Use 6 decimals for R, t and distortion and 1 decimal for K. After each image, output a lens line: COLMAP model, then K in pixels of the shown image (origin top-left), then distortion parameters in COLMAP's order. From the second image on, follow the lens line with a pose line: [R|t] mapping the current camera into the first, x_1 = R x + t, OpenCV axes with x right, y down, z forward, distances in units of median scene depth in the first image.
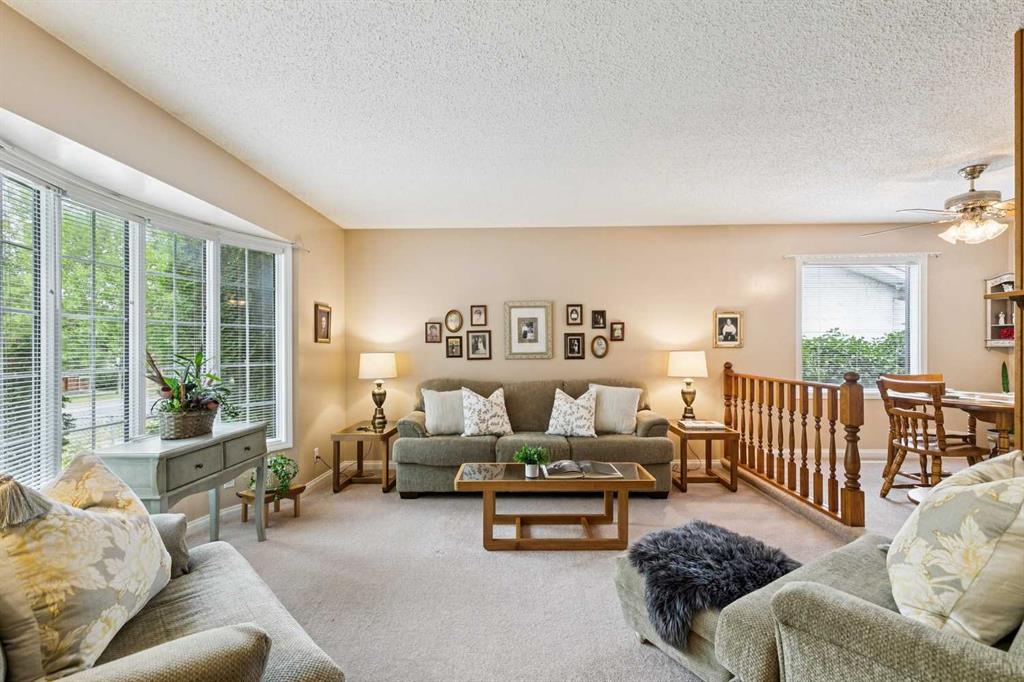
lens RADIAL K [[463.4, 0, 518.5], [0, 463.4, 350.6], [0, 0, 1]] dist [0.013644, -0.000582]
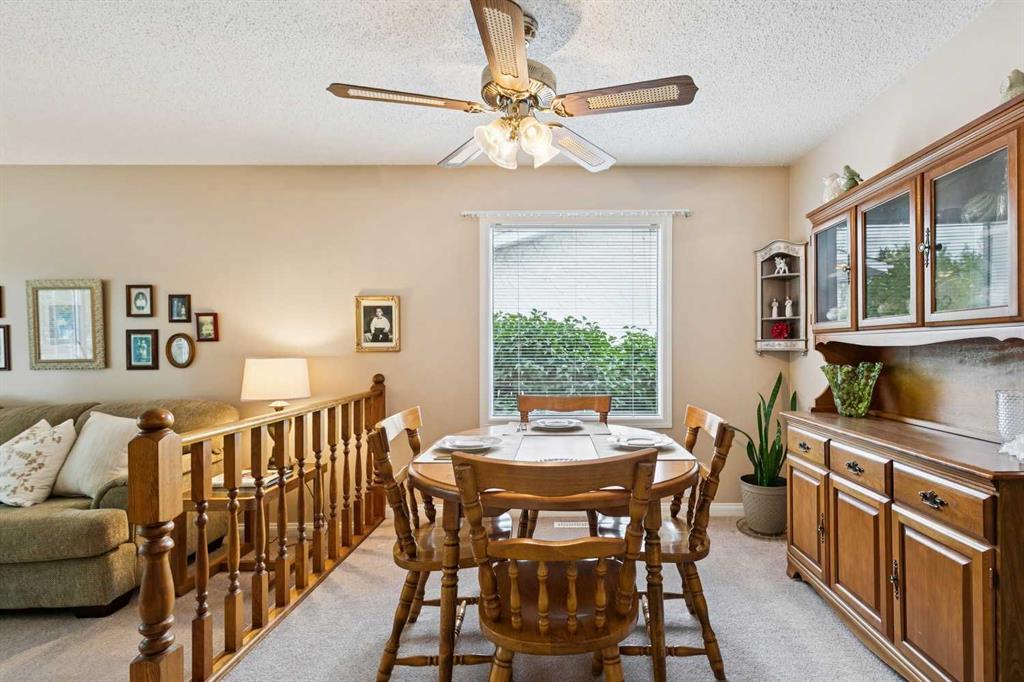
lens RADIAL K [[532.0, 0, 536.3], [0, 532.0, 340.9], [0, 0, 1]] dist [0.002151, 0.000381]
pose [[0.999730, 0.000257, 0.023234, 0.696207], [-0.000255, 1.000000, -0.000081, -0.023062], [-0.023234, 0.000075, 0.999730, 0.260079]]
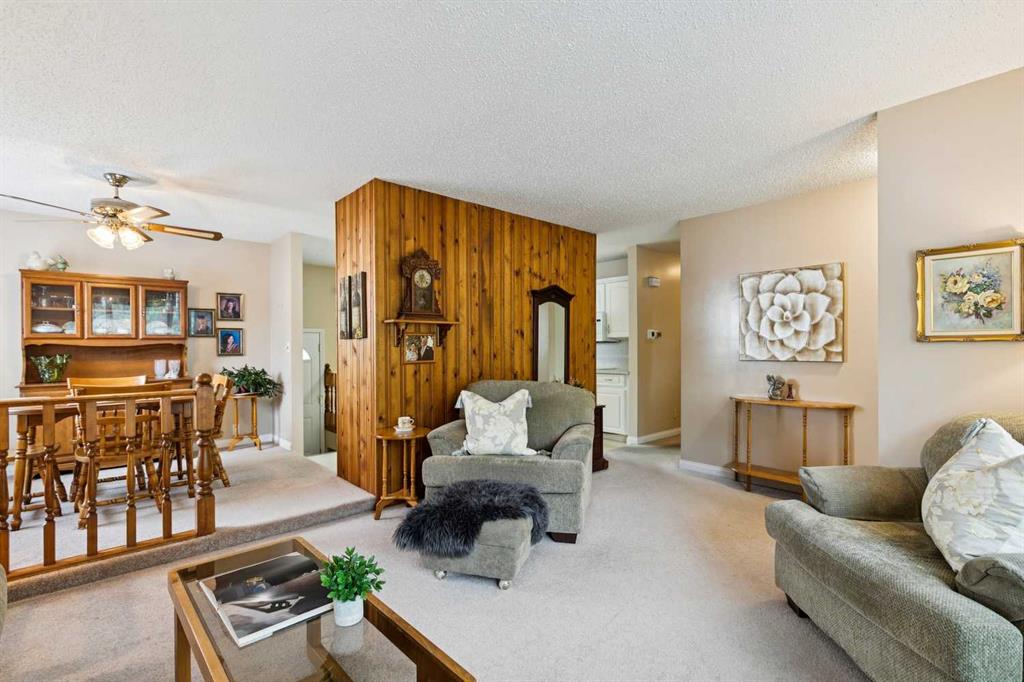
lens RADIAL K [[463.4, 0, 504.5], [0, 463.4, 342.6], [0, 0, 1]] dist [0.013644, -0.000582]
pose [[-0.676130, 0.011809, 0.736687, -0.264333], [0.010789, 0.999923, -0.006126, -0.006850], [-0.736703, 0.003807, -0.676206, 0.786685]]
